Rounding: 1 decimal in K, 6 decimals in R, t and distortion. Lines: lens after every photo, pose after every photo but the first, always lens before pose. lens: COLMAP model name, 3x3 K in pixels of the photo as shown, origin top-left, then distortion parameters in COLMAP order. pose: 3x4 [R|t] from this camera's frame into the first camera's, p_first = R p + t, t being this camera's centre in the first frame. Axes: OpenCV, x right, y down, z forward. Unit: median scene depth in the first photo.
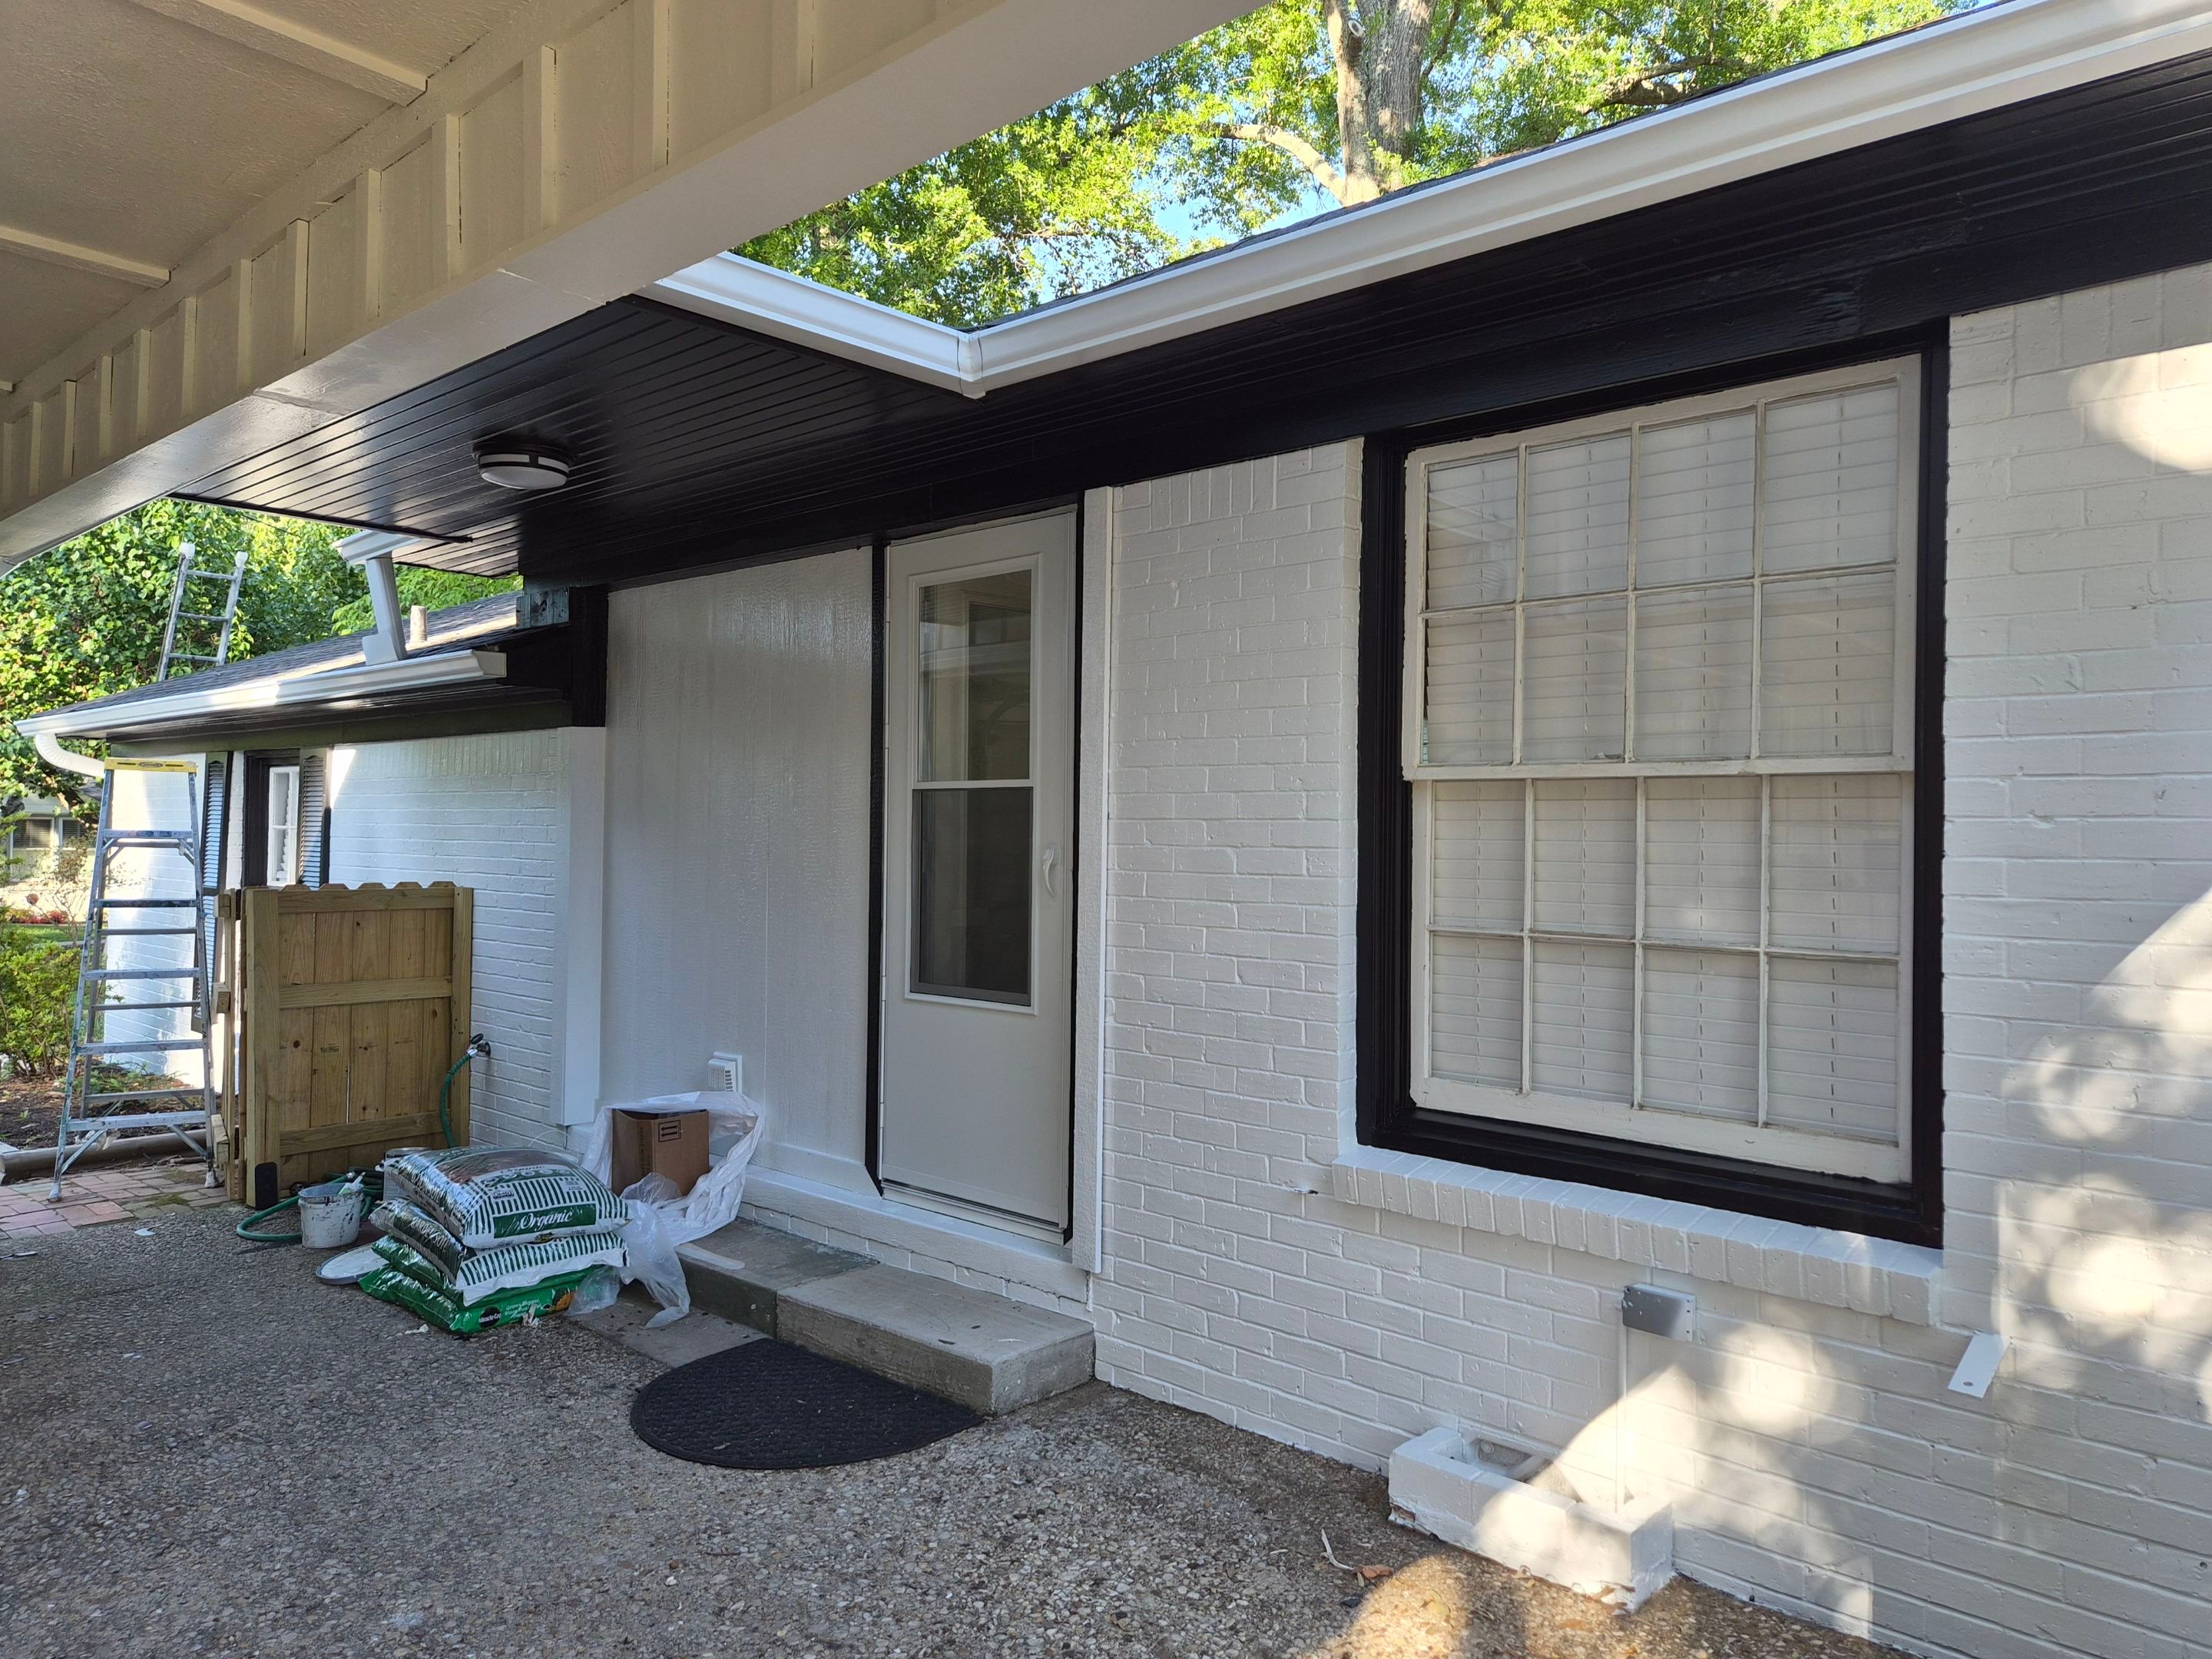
lens RADIAL K [[1512.5, 0, 1110.5], [0, 1512.5, 829.0], [0, 0, 1]] dist [0.053822, -0.033854]
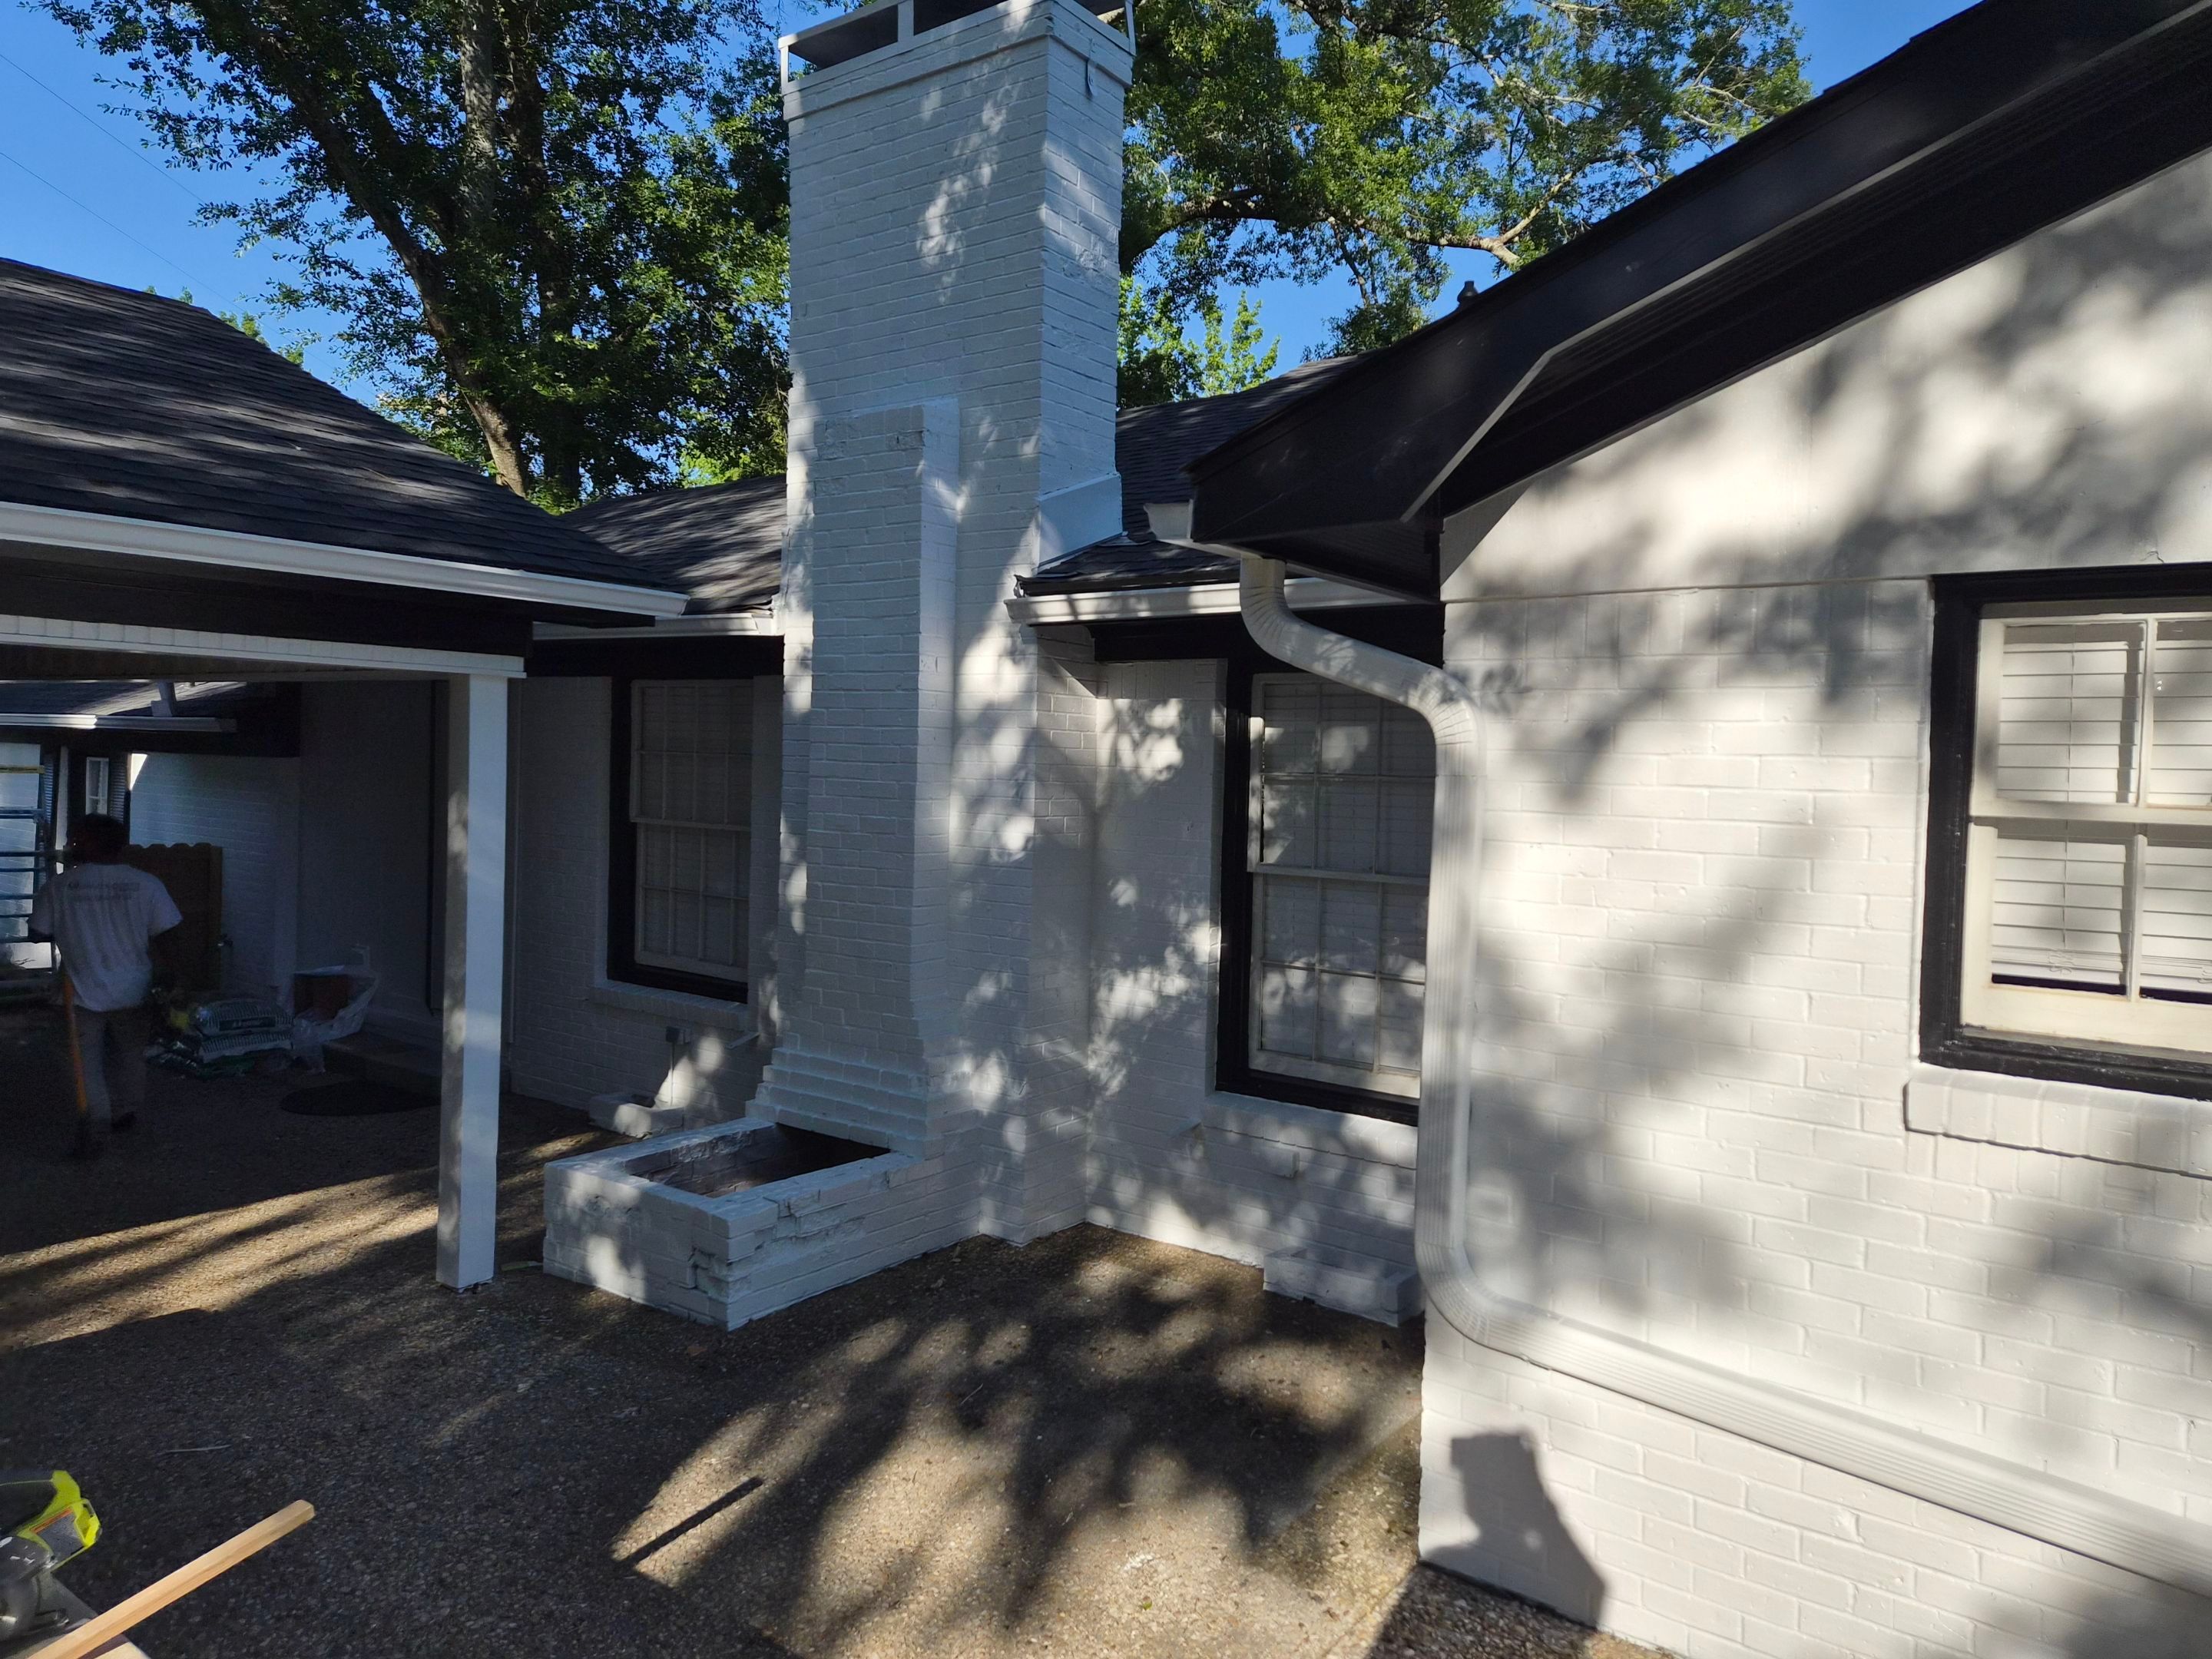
lens RADIAL K [[1512.5, 0, 1092.6], [0, 1512.5, 816.2], [0, 0, 1]] dist [0.053822, -0.033854]
pose [[0.995783, 0.014599, 0.090573, 0.505113], [-0.018343, 0.999005, 0.040642, -0.109382], [-0.089889, -0.042132, 0.995060, -1.005073]]
